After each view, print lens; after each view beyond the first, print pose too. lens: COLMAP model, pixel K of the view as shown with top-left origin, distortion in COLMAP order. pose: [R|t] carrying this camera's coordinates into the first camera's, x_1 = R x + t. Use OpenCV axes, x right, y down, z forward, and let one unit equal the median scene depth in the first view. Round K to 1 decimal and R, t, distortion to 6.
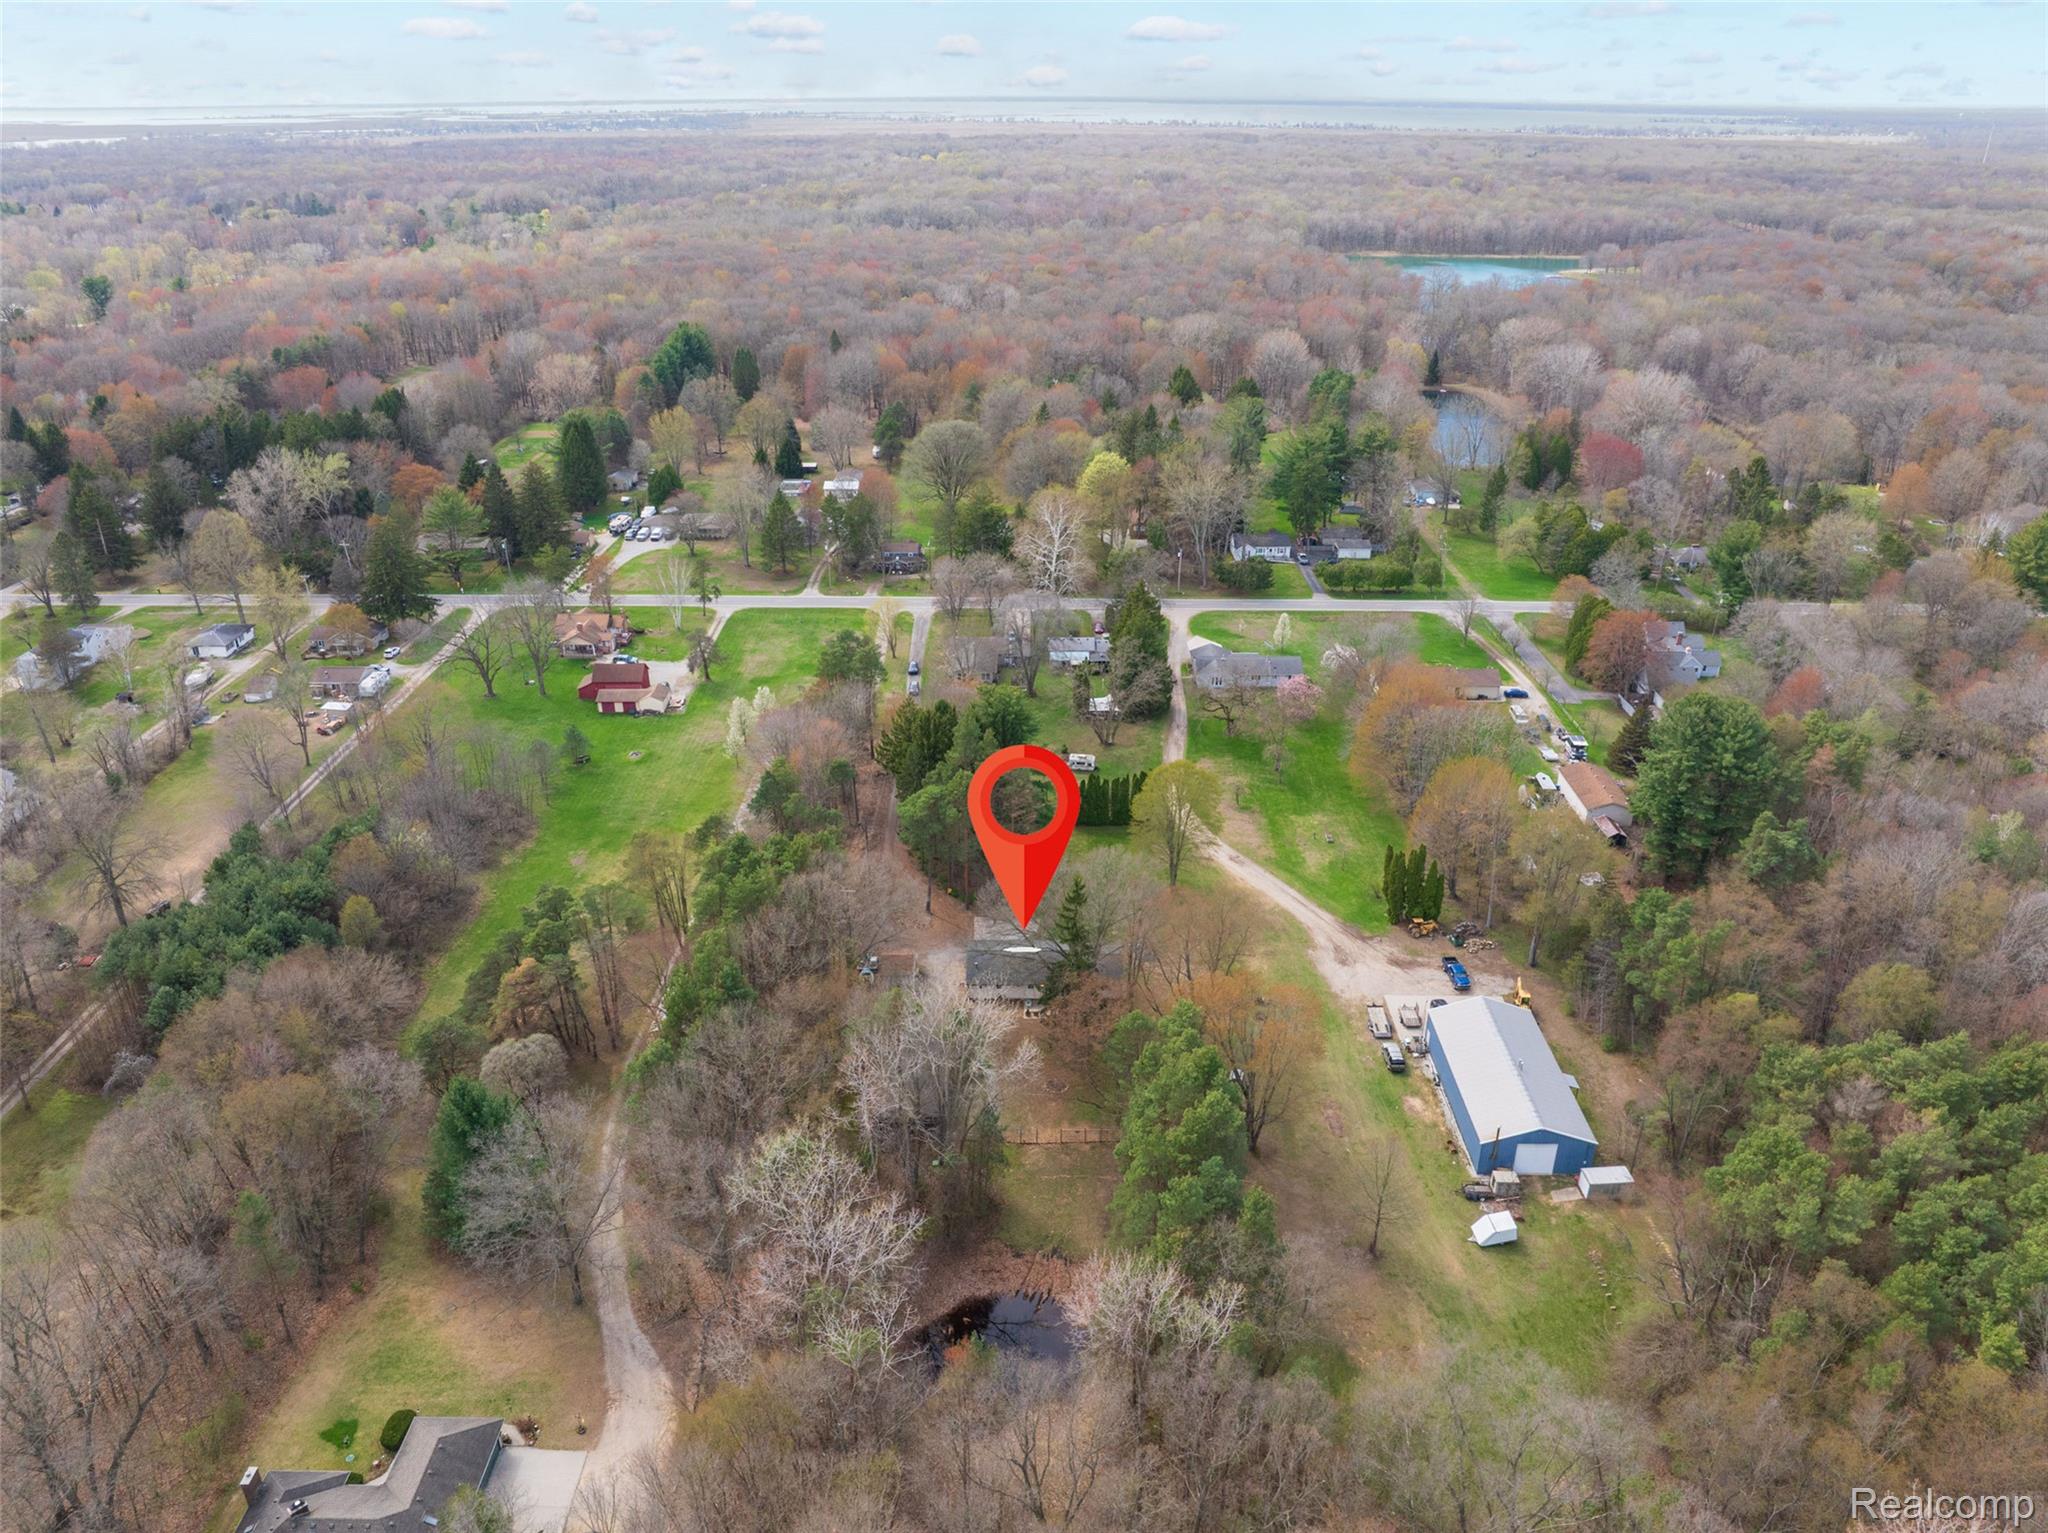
lens RADIAL K [[1443.9, 0, 1032.8], [0, 1443.9, 768.9], [0, 0, 1]] dist [-0.052910, 0.024450]
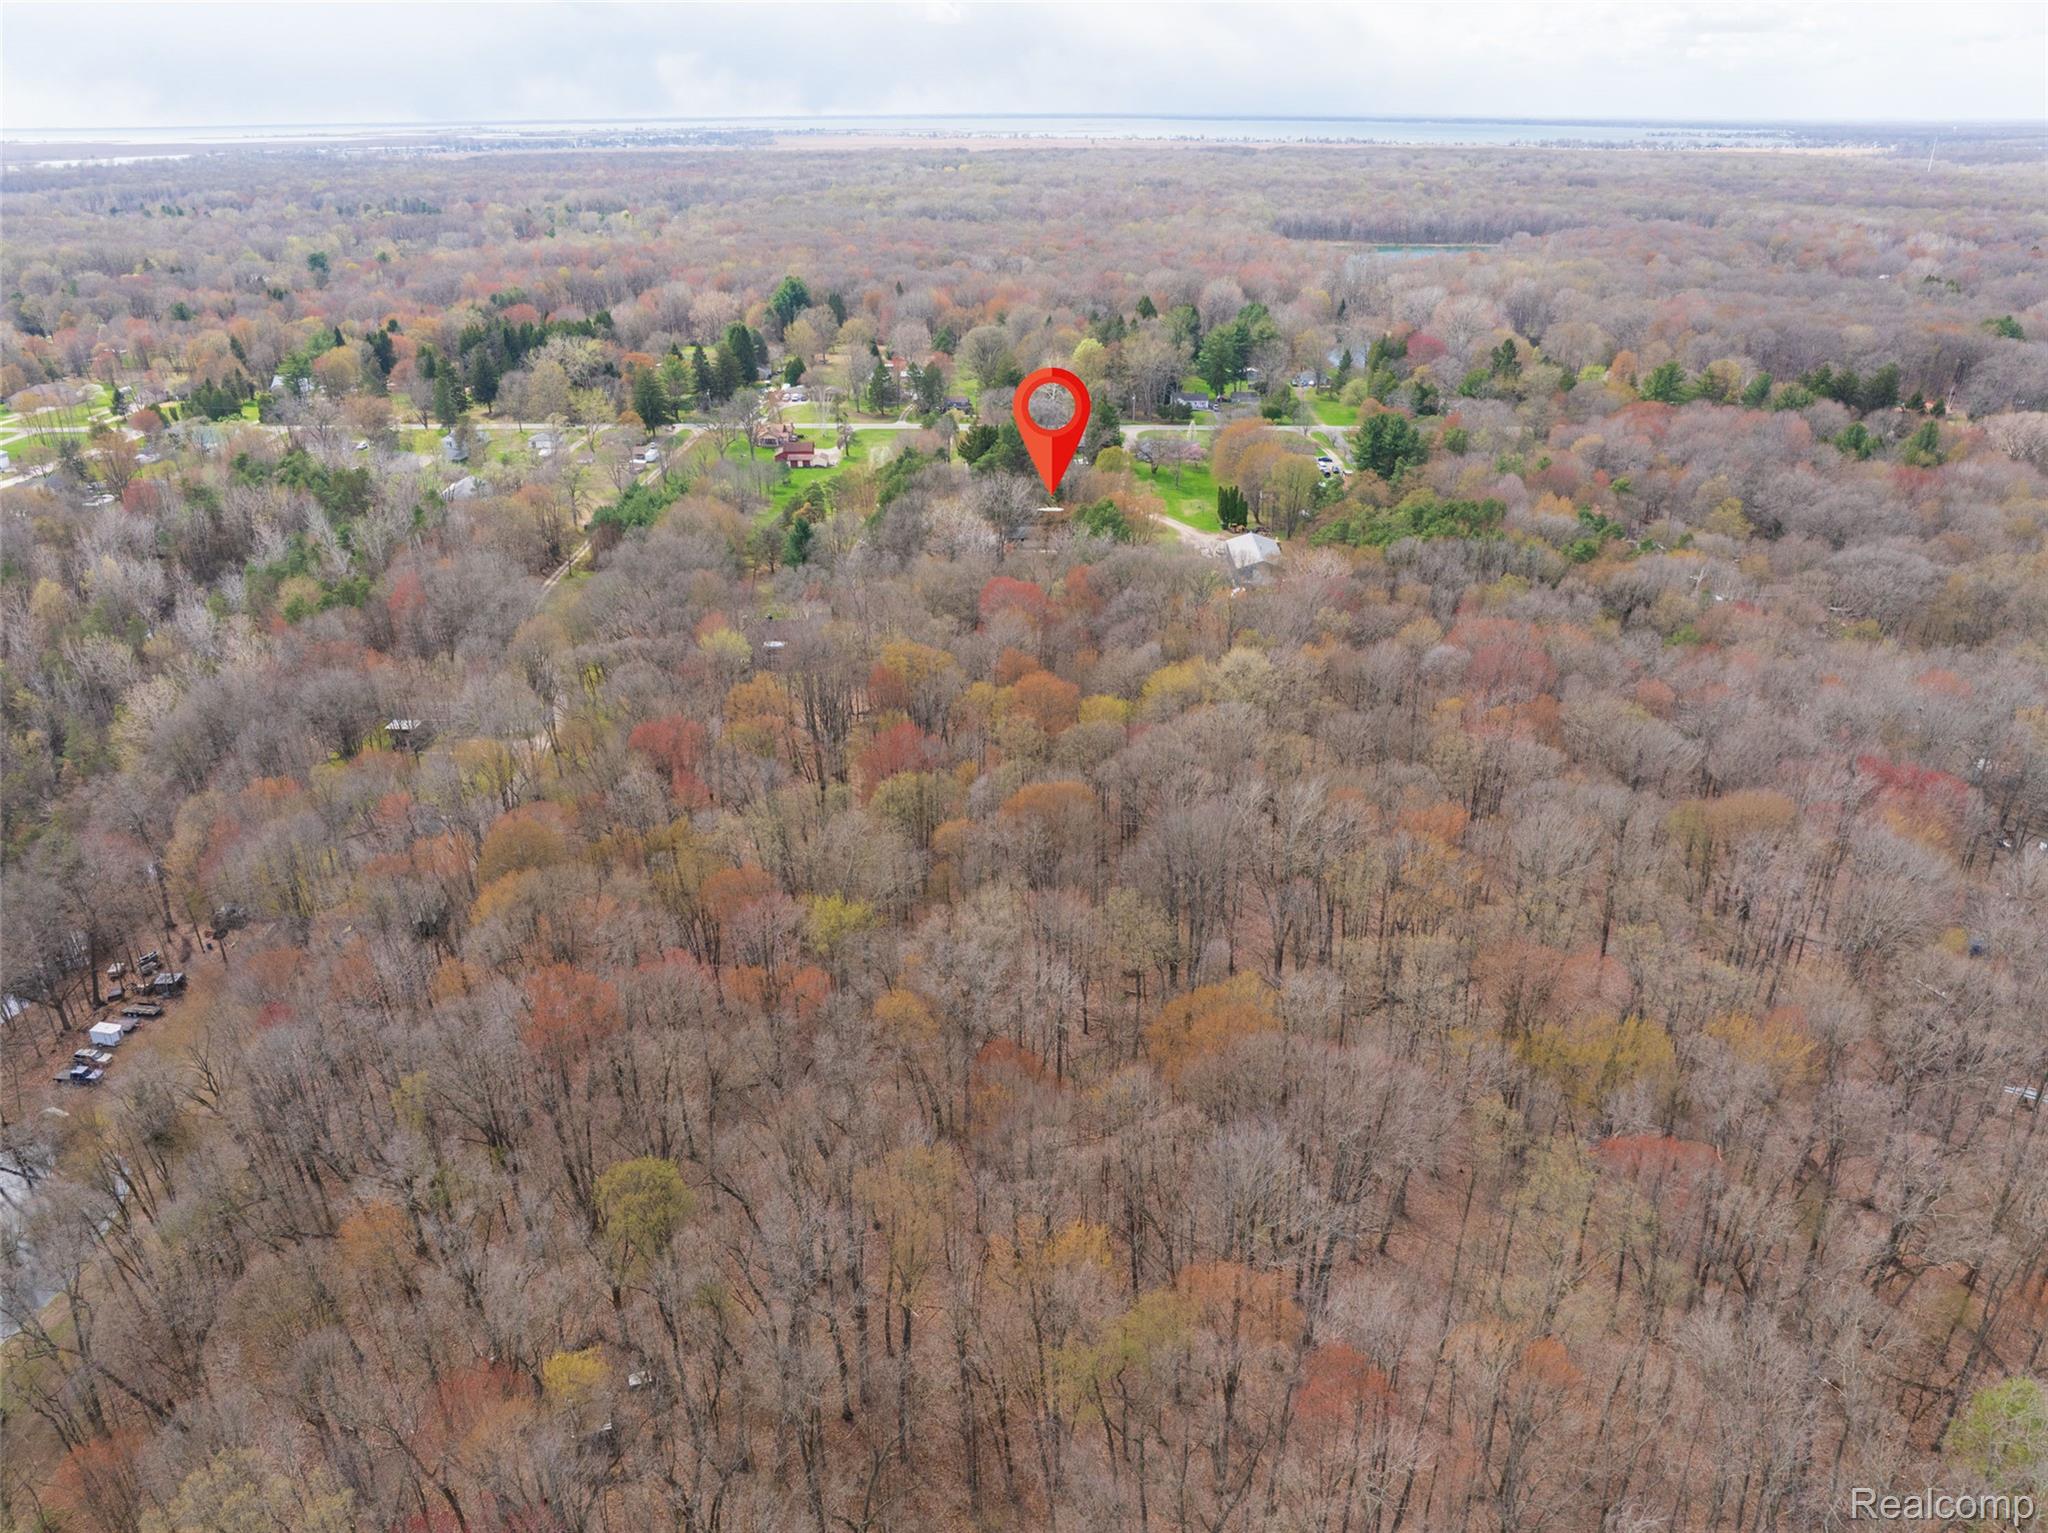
lens RADIAL K [[1443.9, 0, 1032.8], [0, 1443.9, 768.9], [0, 0, 1]] dist [-0.052910, 0.024450]
pose [[0.999952, 0.000979, -0.009761, 0.001945], [-0.001076, 0.999949, -0.010000, 0.084779], [0.009751, 0.010010, 0.999902, -0.178489]]
